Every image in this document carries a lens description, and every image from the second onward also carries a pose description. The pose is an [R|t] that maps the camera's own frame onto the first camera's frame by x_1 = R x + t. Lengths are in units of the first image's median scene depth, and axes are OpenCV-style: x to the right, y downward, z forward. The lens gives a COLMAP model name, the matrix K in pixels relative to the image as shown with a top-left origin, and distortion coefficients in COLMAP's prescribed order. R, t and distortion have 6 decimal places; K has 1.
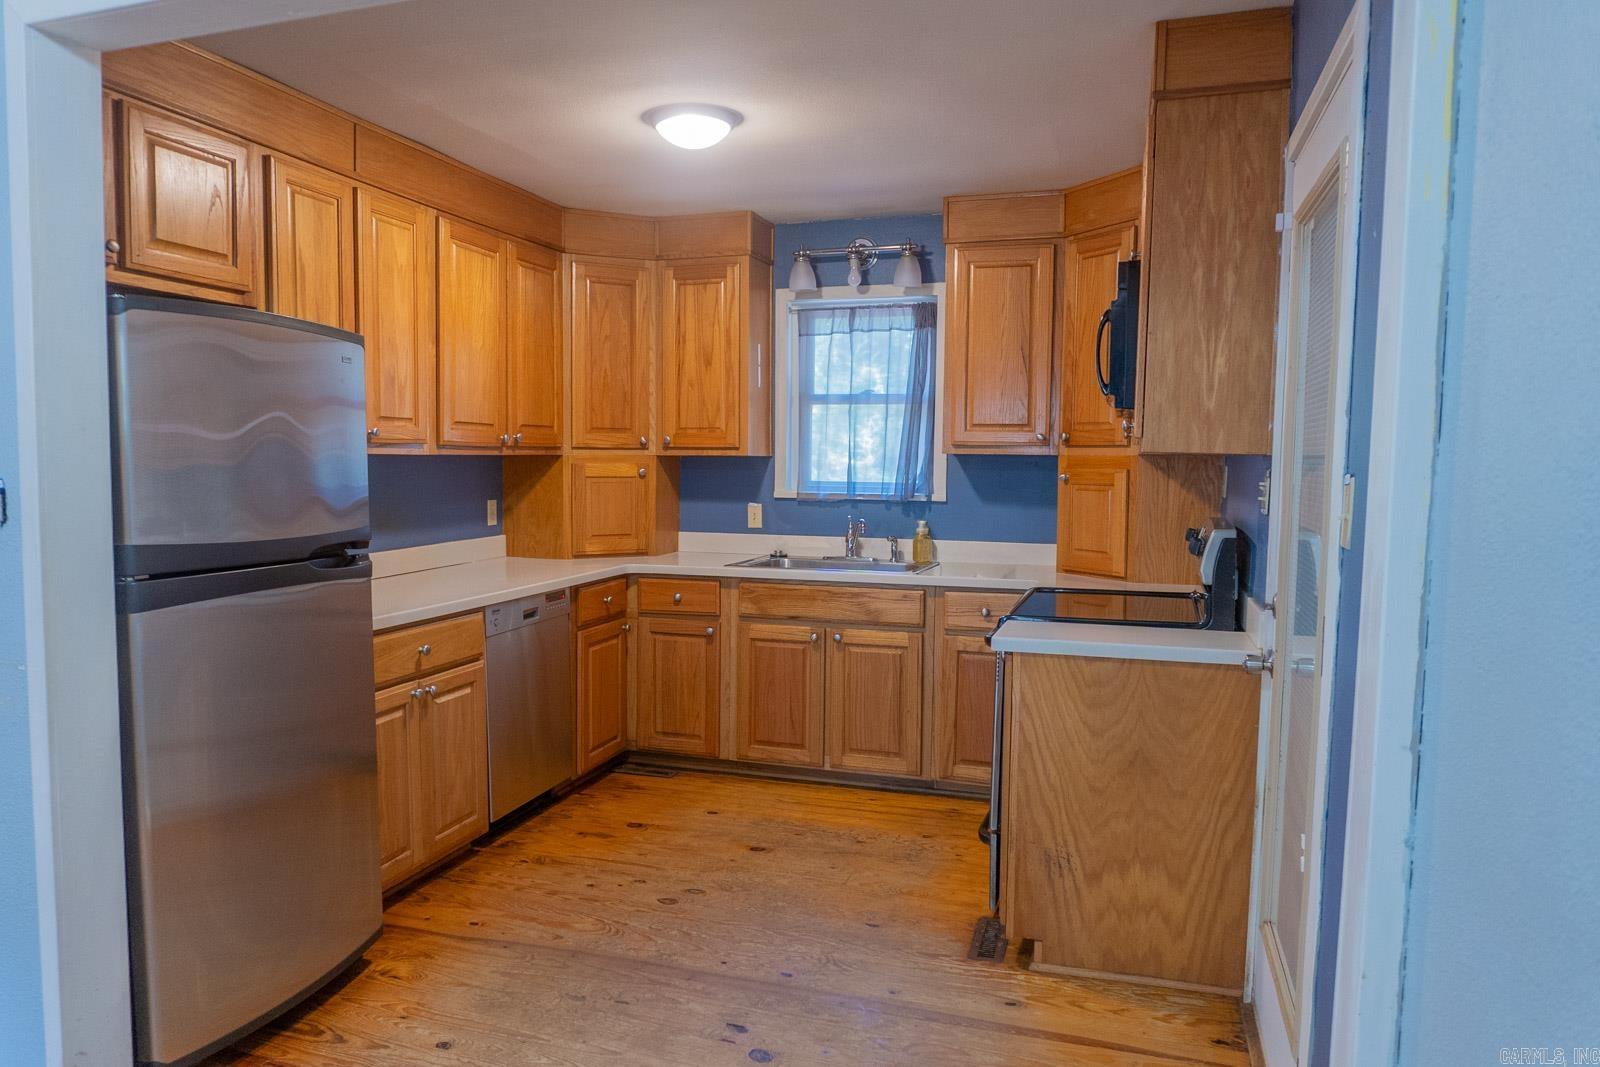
lens RADIAL K [[1101.3, 0, 800.0], [0, 1101.3, 533.5], [0, 0, 1]] dist [-0.007391, -0.000656]
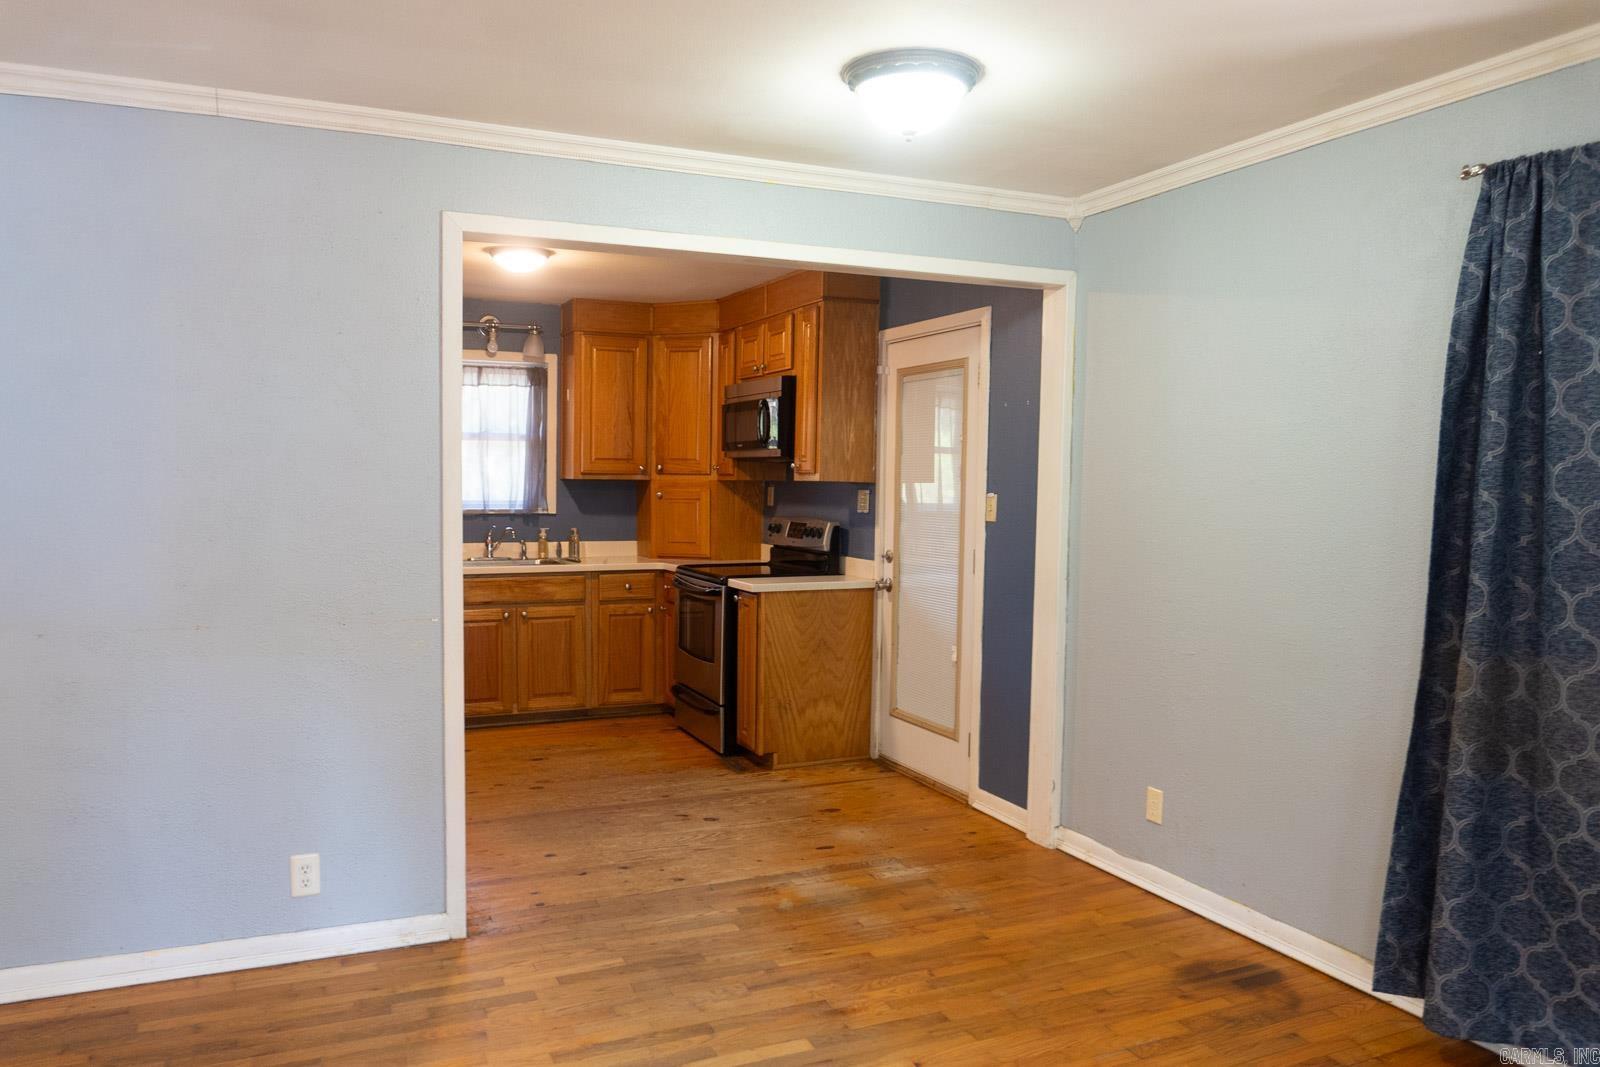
lens RADIAL K [[1135.3, 0, 800.0], [0, 1135.3, 533.5], [0, 0, 1]] dist [-0.023086, -0.001303]
pose [[0.743877, -0.035017, 0.667398, -0.691748], [0.044083, 0.999022, 0.003282, 0.005377], [-0.666861, 0.026980, 0.744694, -0.295293]]
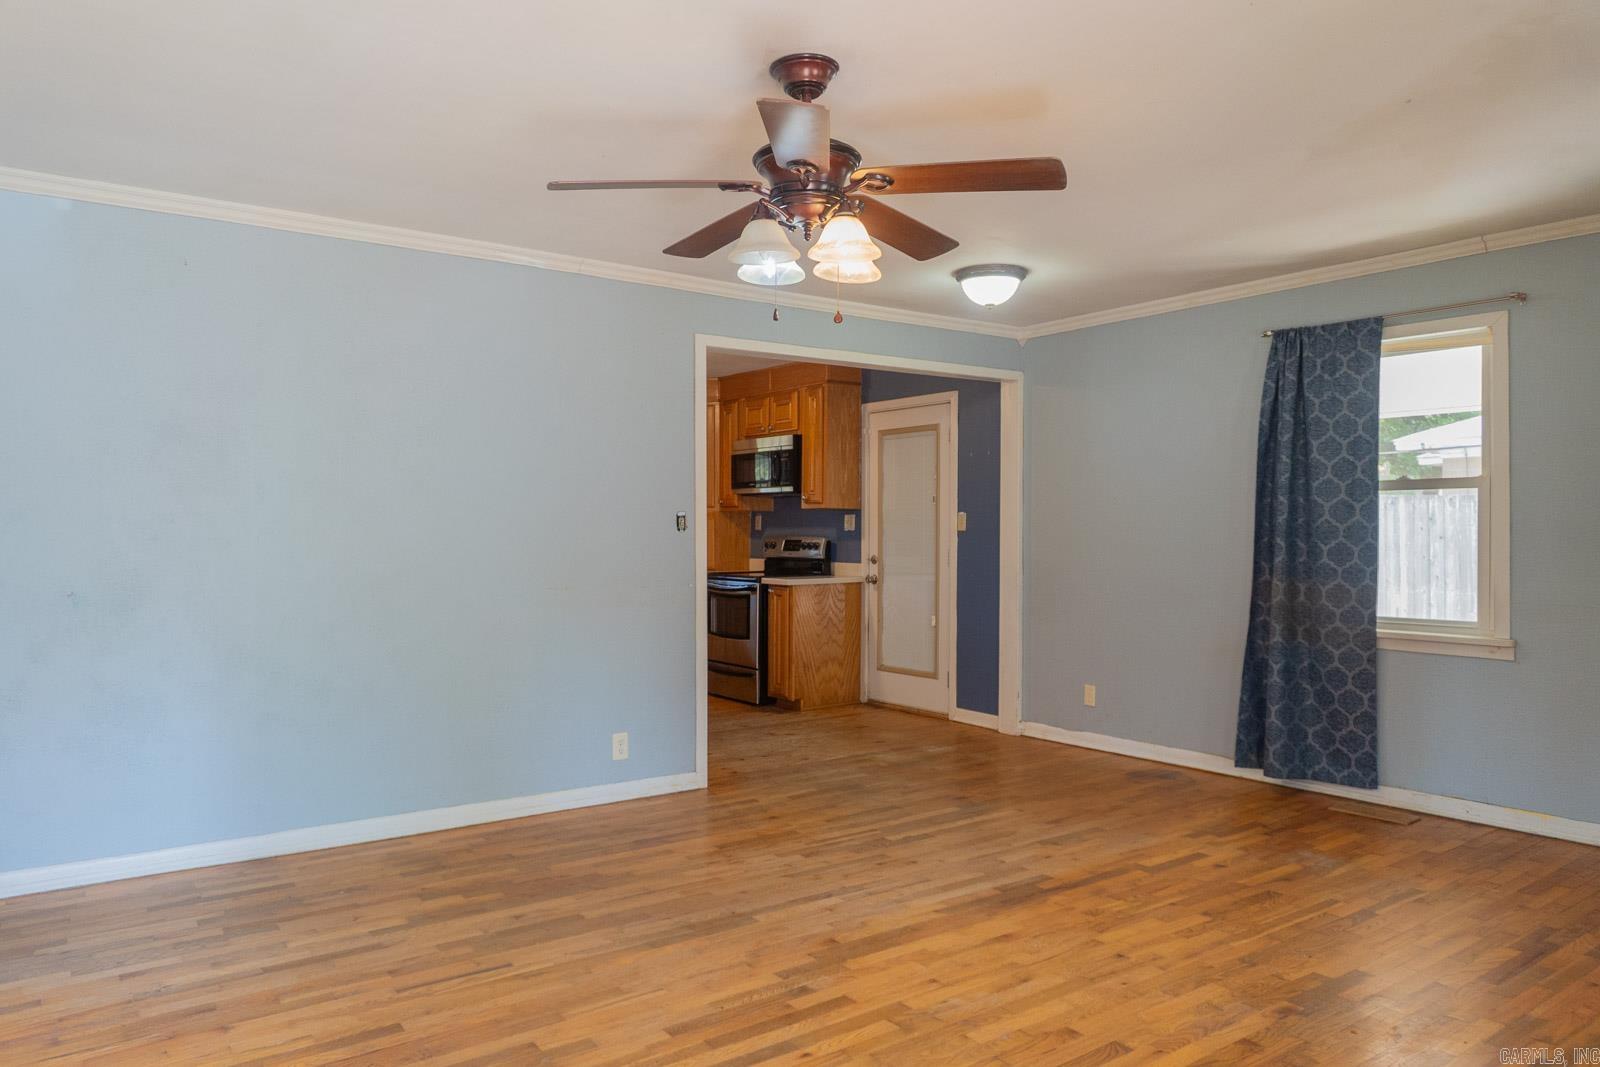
lens RADIAL K [[1101.3, 0, 800.0], [0, 1101.3, 533.5], [0, 0, 1]] dist [-0.007391, -0.000656]
pose [[0.580042, -0.011357, 0.814507, -1.315009], [0.064528, 0.997401, -0.032046, 0.048634], [-0.812027, 0.071146, 0.579267, -0.354150]]
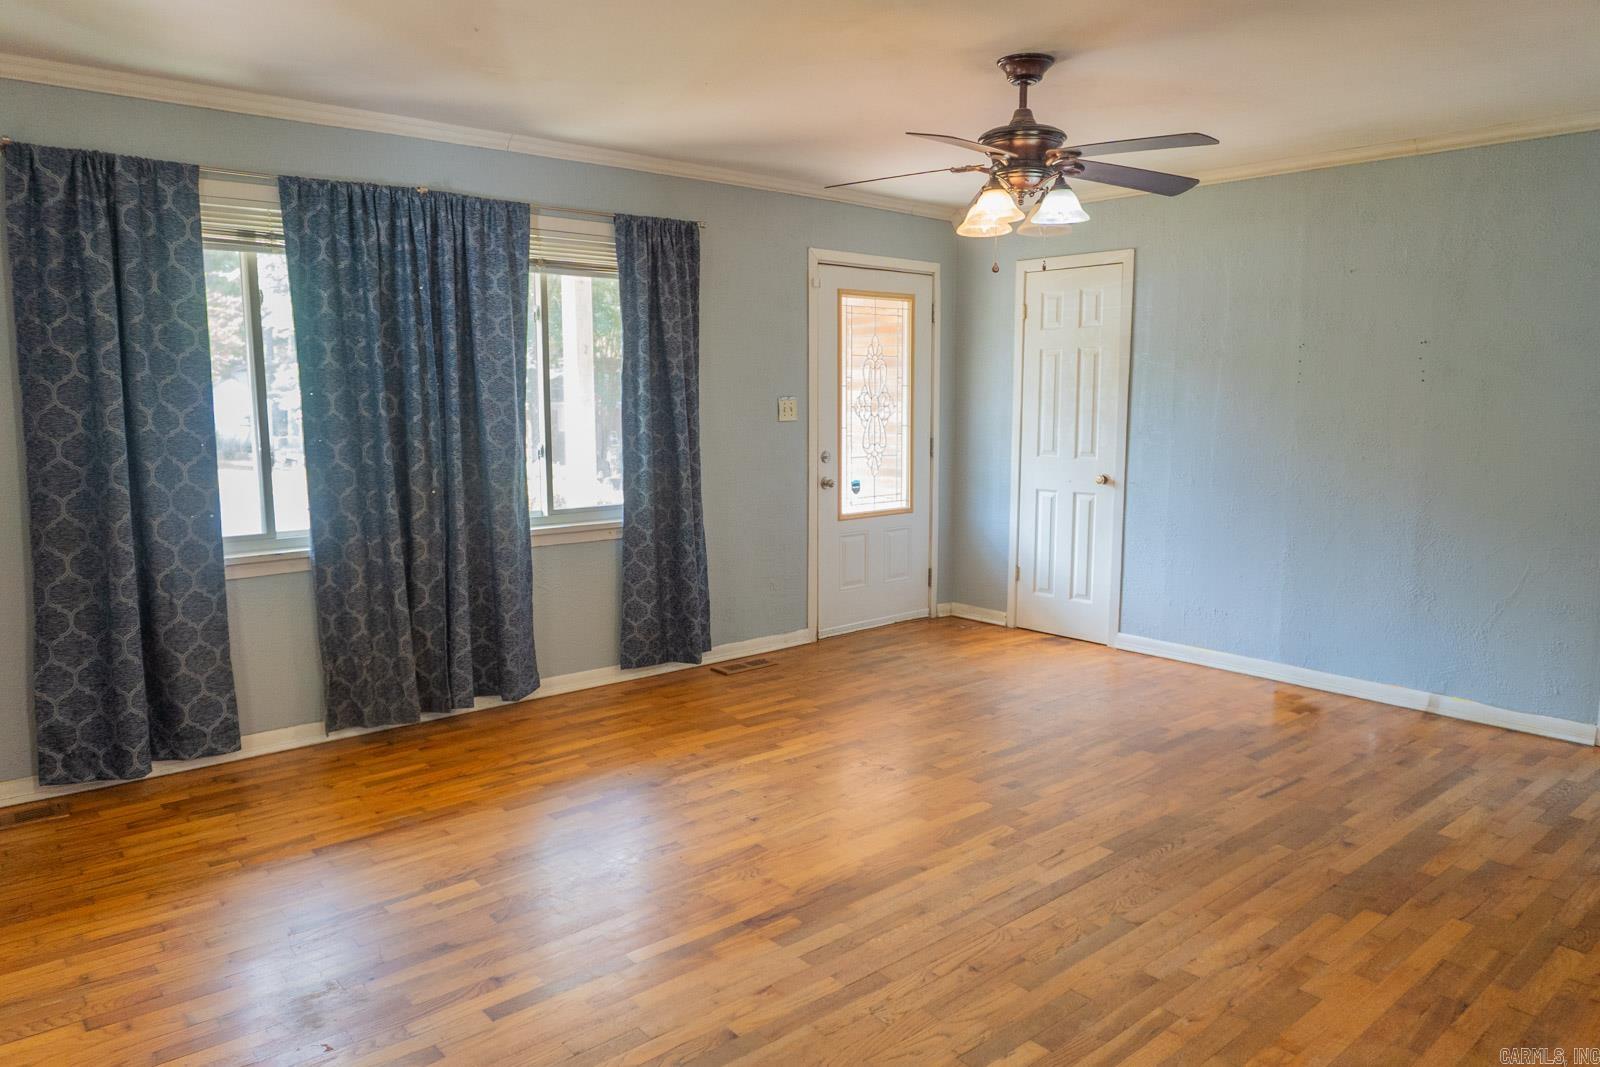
lens RADIAL K [[1101.3, 0, 800.0], [0, 1101.3, 533.5], [0, 0, 1]] dist [-0.007391, -0.000656]
pose [[-0.512585, 0.098710, -0.852944, 0.231428], [-0.073536, 0.984673, 0.158147, -0.031131], [0.855482, 0.143786, -0.497470, 0.407746]]
